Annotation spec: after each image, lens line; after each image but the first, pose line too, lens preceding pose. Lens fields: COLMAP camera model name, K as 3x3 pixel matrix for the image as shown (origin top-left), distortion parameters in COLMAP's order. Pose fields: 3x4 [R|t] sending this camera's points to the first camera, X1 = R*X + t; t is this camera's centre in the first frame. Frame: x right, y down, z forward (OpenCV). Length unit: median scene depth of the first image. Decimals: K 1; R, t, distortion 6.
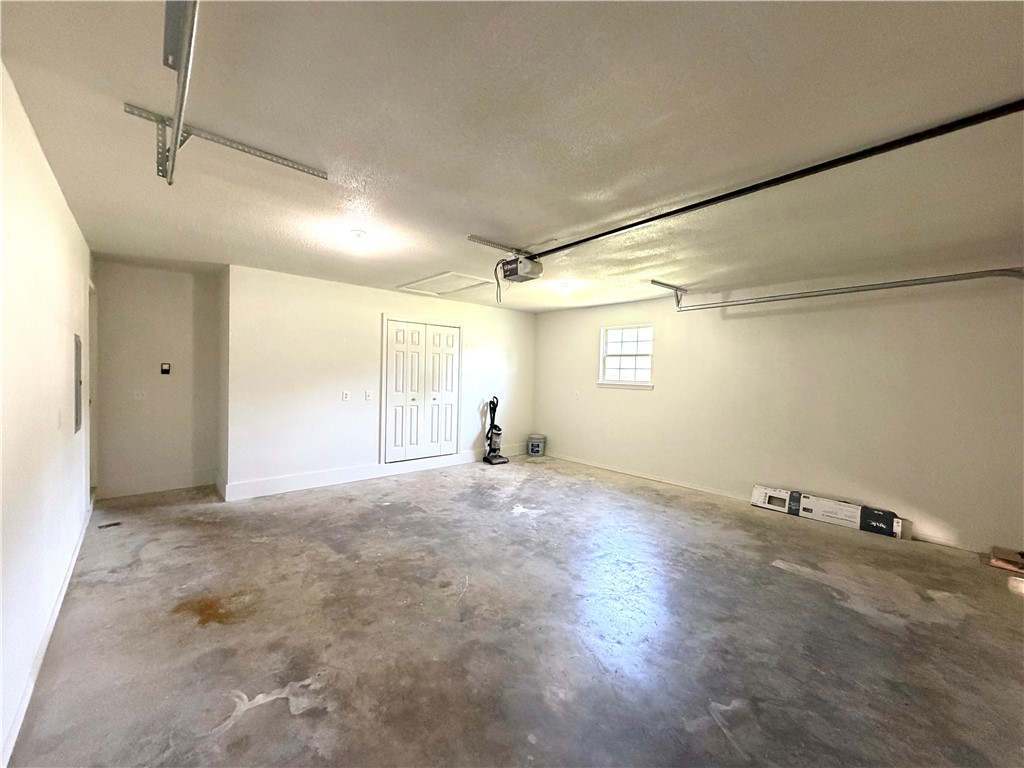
lens RADIAL K [[407.8, 0, 509.3], [0, 407.8, 385.1], [0, 0, 1]] dist [-0.002858, -0.000378]
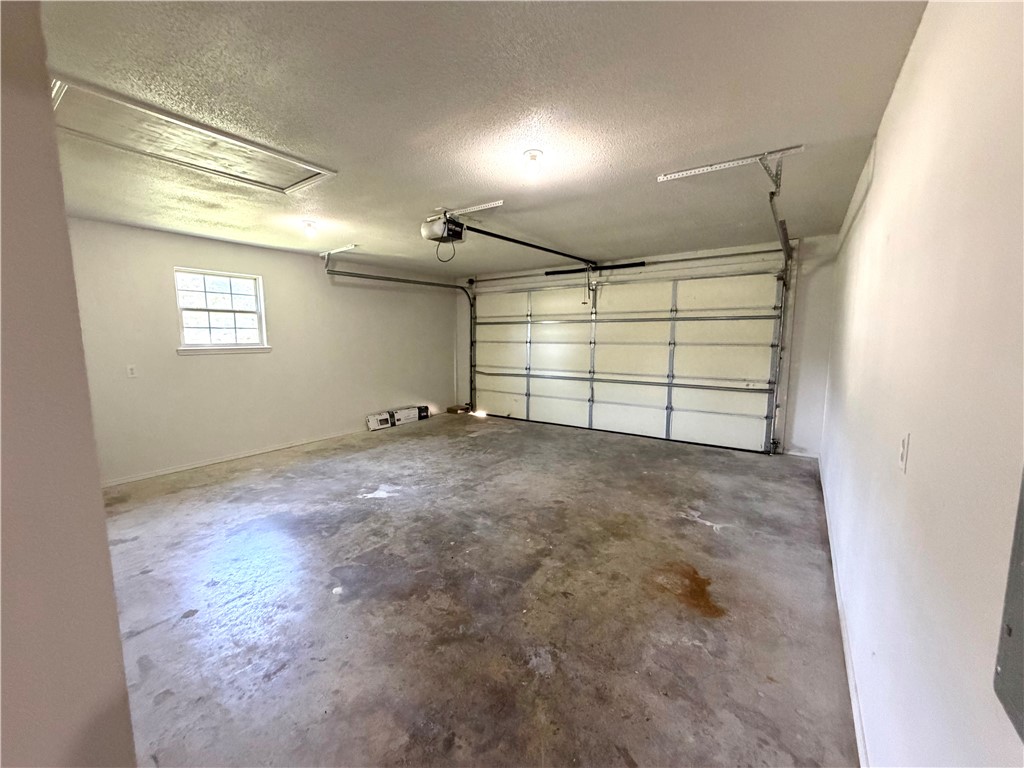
lens RADIAL K [[407.8, 0, 509.3], [0, 407.8, 385.1], [0, 0, 1]] dist [-0.002858, -0.000378]
pose [[-0.219932, -0.139092, 0.965548, -0.949383], [0.028446, 0.988448, 0.148870, -0.051961], [-0.975100, 0.060207, -0.213435, 1.013828]]
